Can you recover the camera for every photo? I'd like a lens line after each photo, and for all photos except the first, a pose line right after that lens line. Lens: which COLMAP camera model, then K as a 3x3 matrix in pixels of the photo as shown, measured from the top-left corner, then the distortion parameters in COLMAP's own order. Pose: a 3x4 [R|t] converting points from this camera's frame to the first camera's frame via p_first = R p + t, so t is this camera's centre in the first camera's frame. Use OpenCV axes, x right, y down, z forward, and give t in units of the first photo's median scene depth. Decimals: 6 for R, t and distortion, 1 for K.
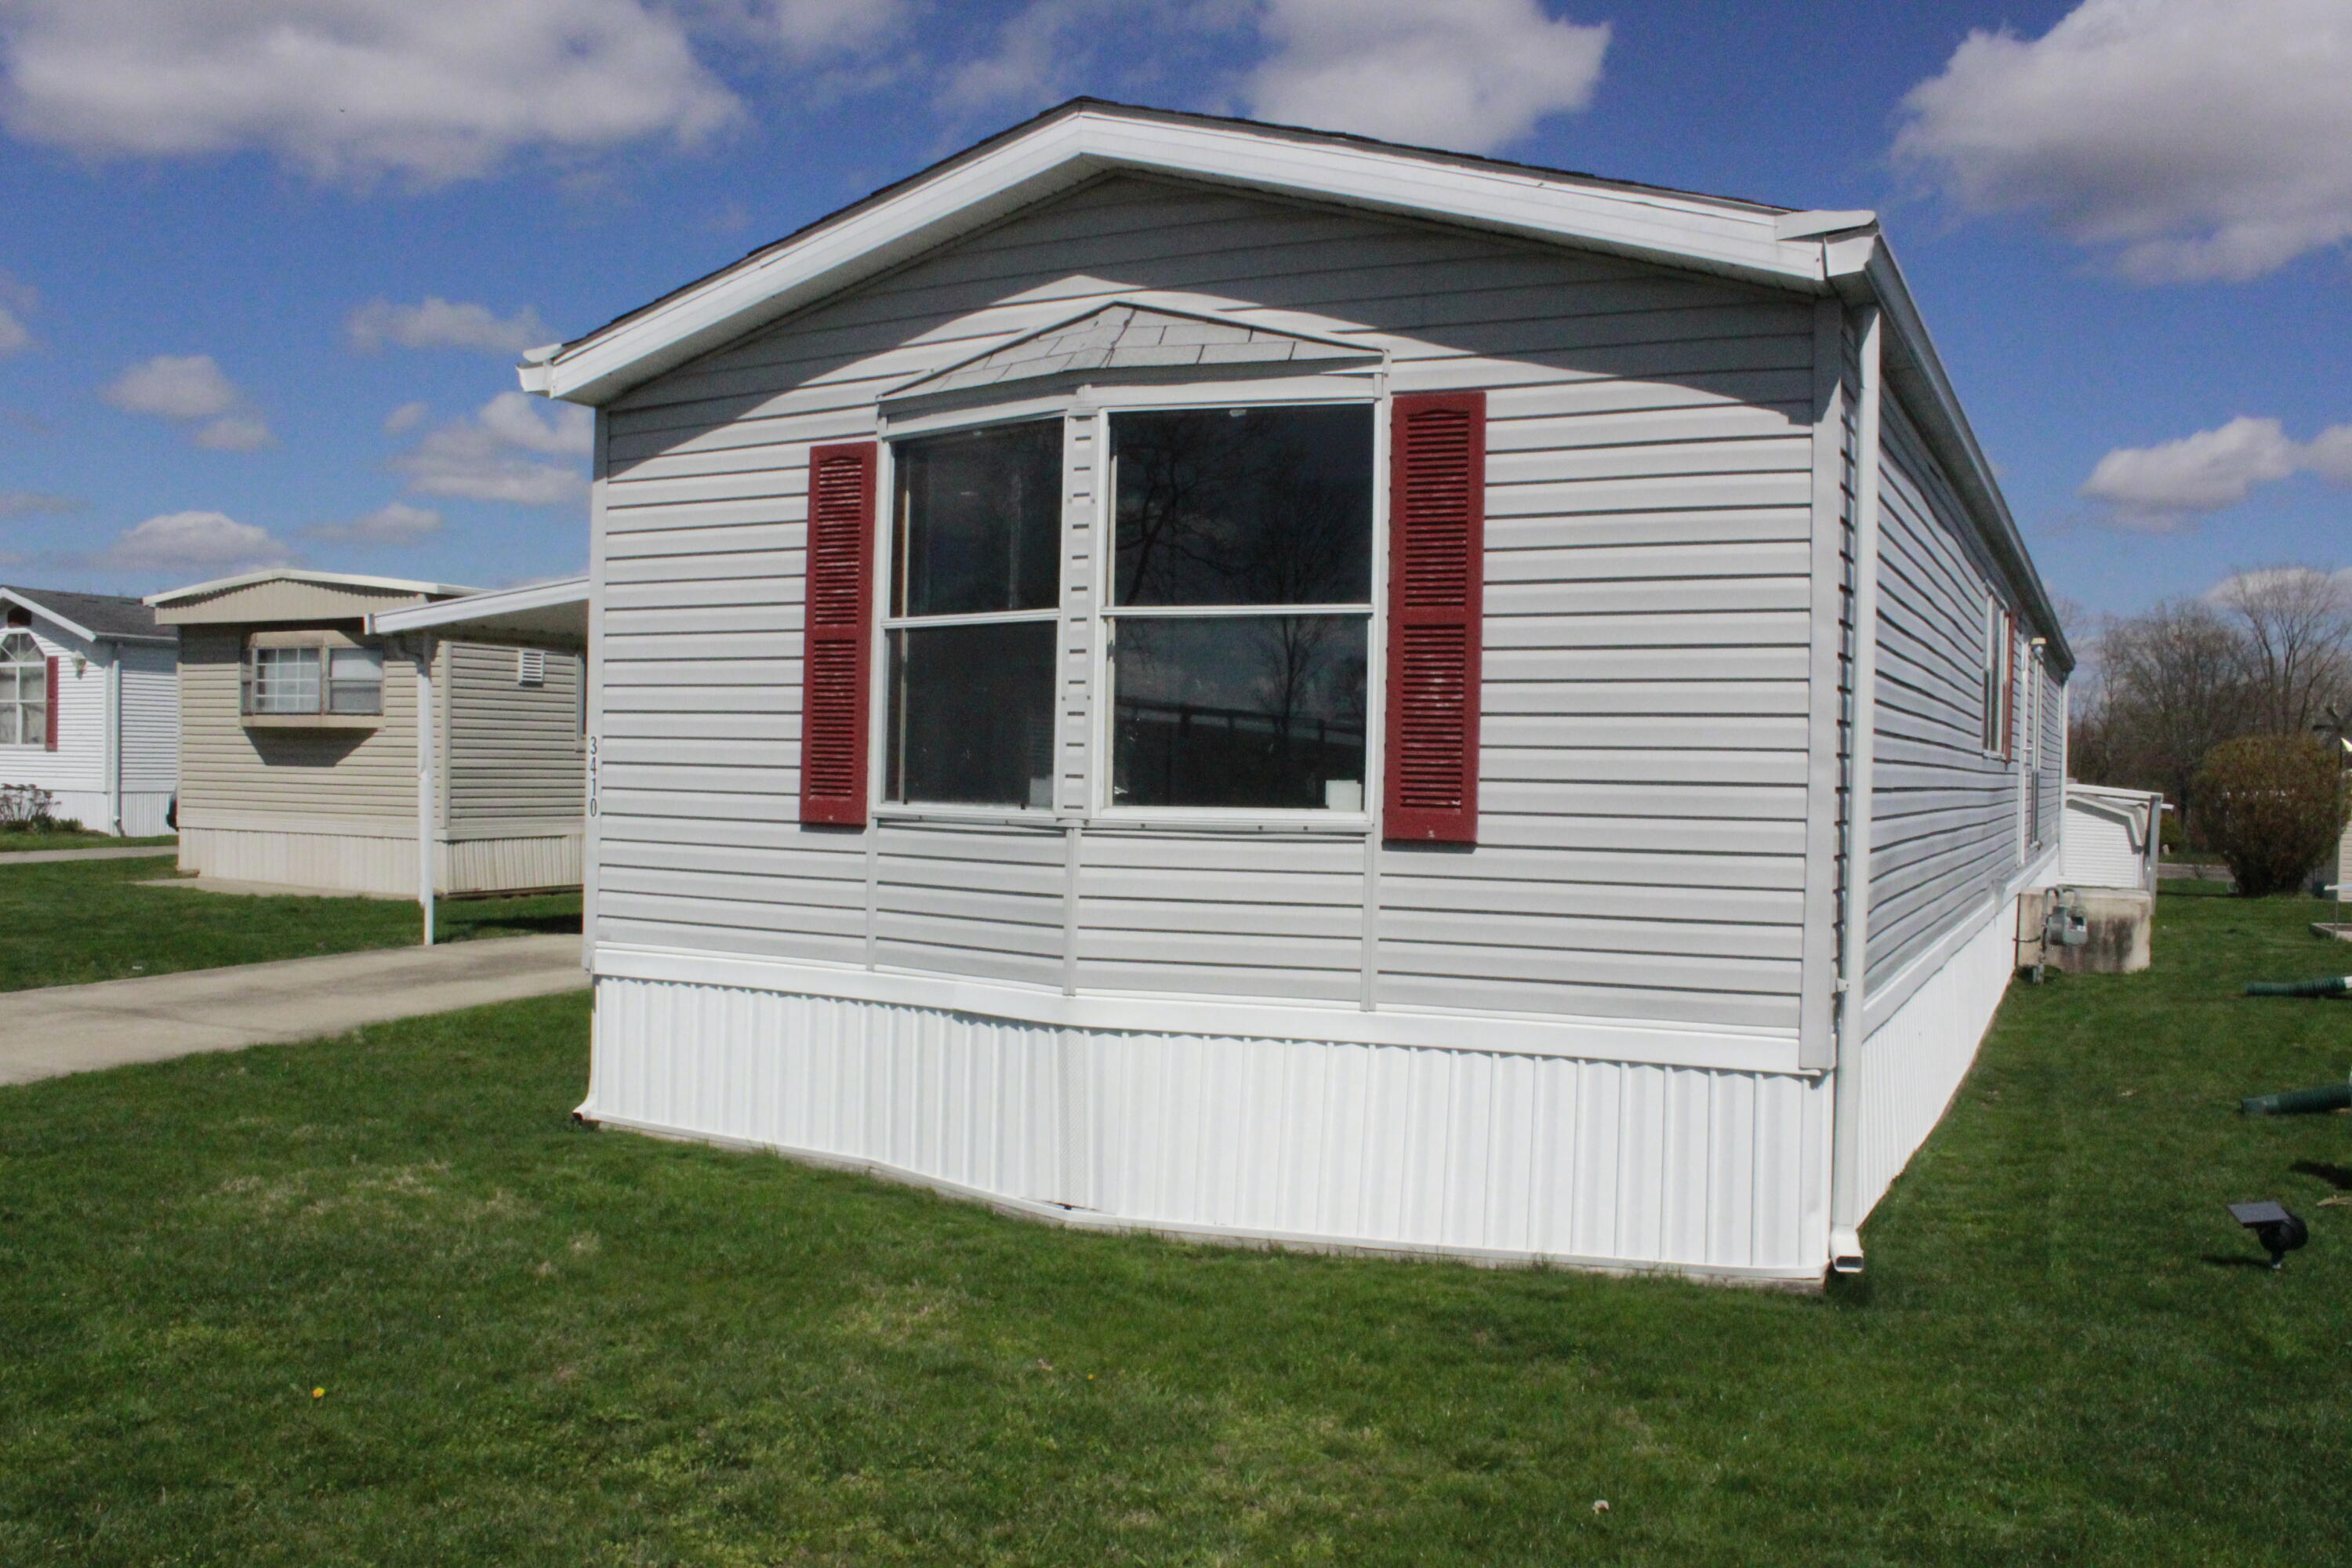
lens RADIAL K [[1979.6, 0, 1167.1], [0, 1979.6, 815.1], [0, 0, 1]] dist [-0.168884, 0.166844]
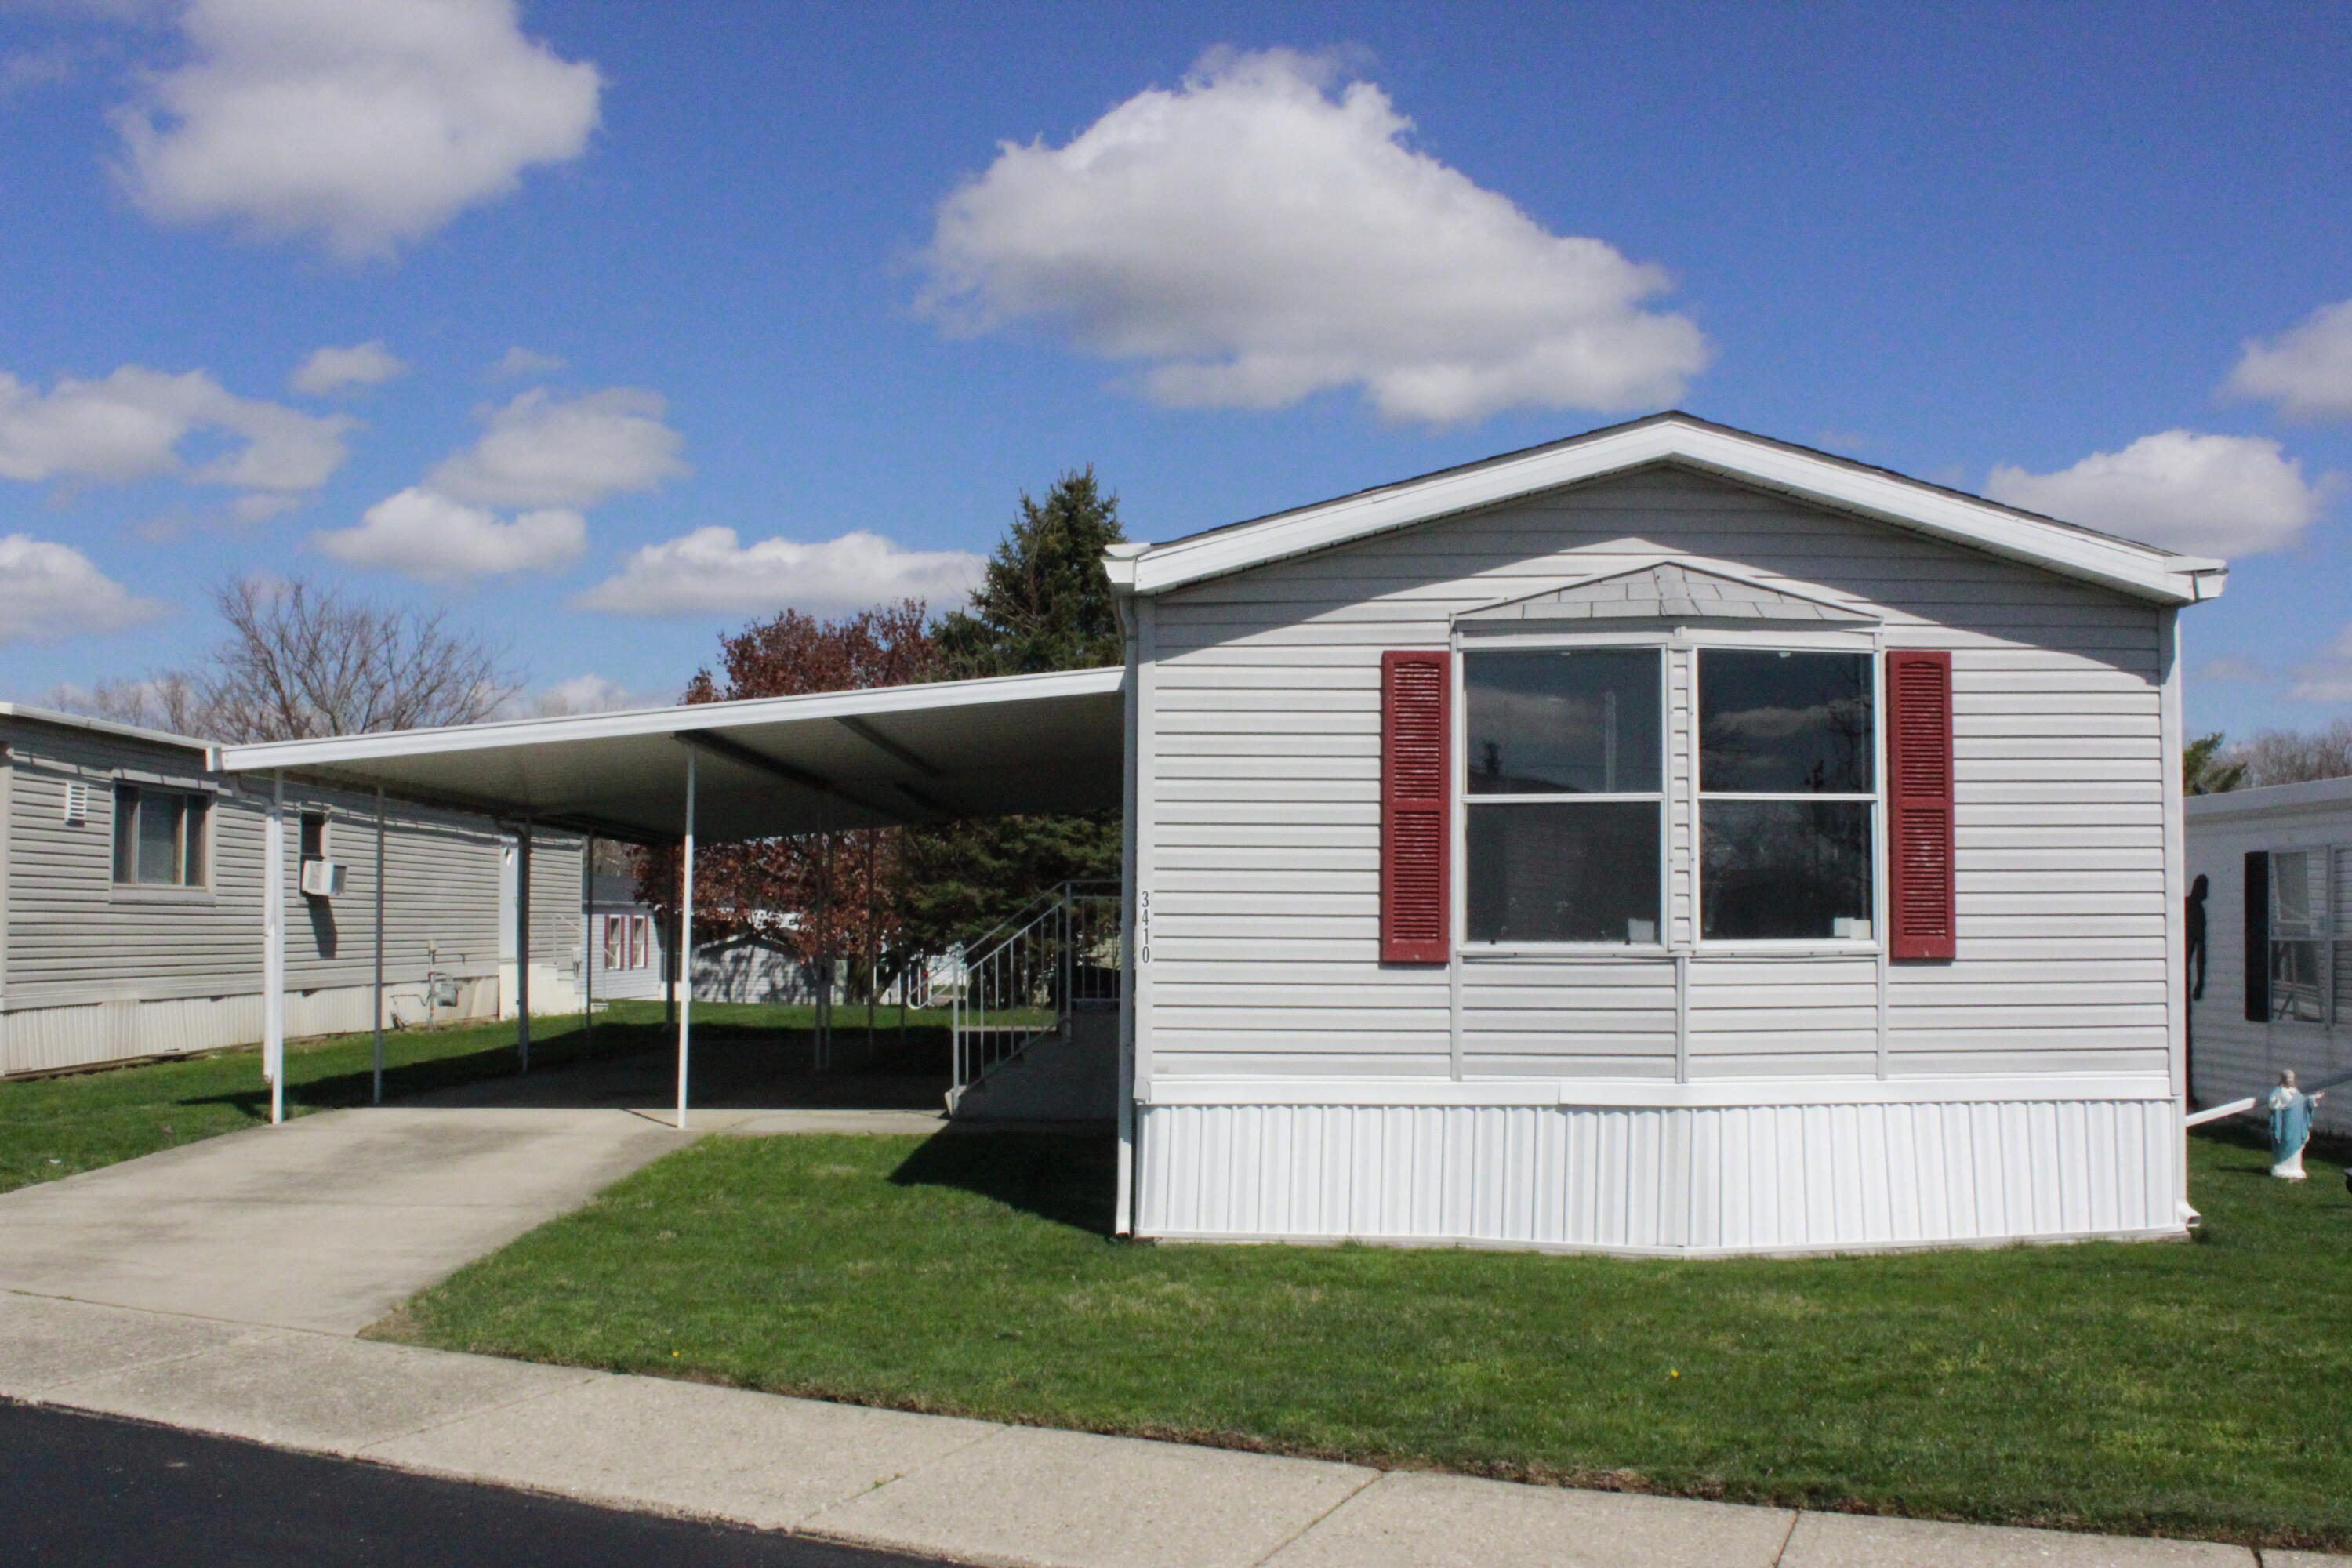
lens RADIAL K [[2257.3, 0, 1176.0], [0, 2257.3, 784.0], [0, 0, 1]] dist [-0.192130, 0.266578]
pose [[0.891425, 0.014125, 0.452947, -1.030886], [0.022957, 0.996823, -0.076267, -0.002940], [-0.452586, 0.078384, 0.888269, -0.191656]]
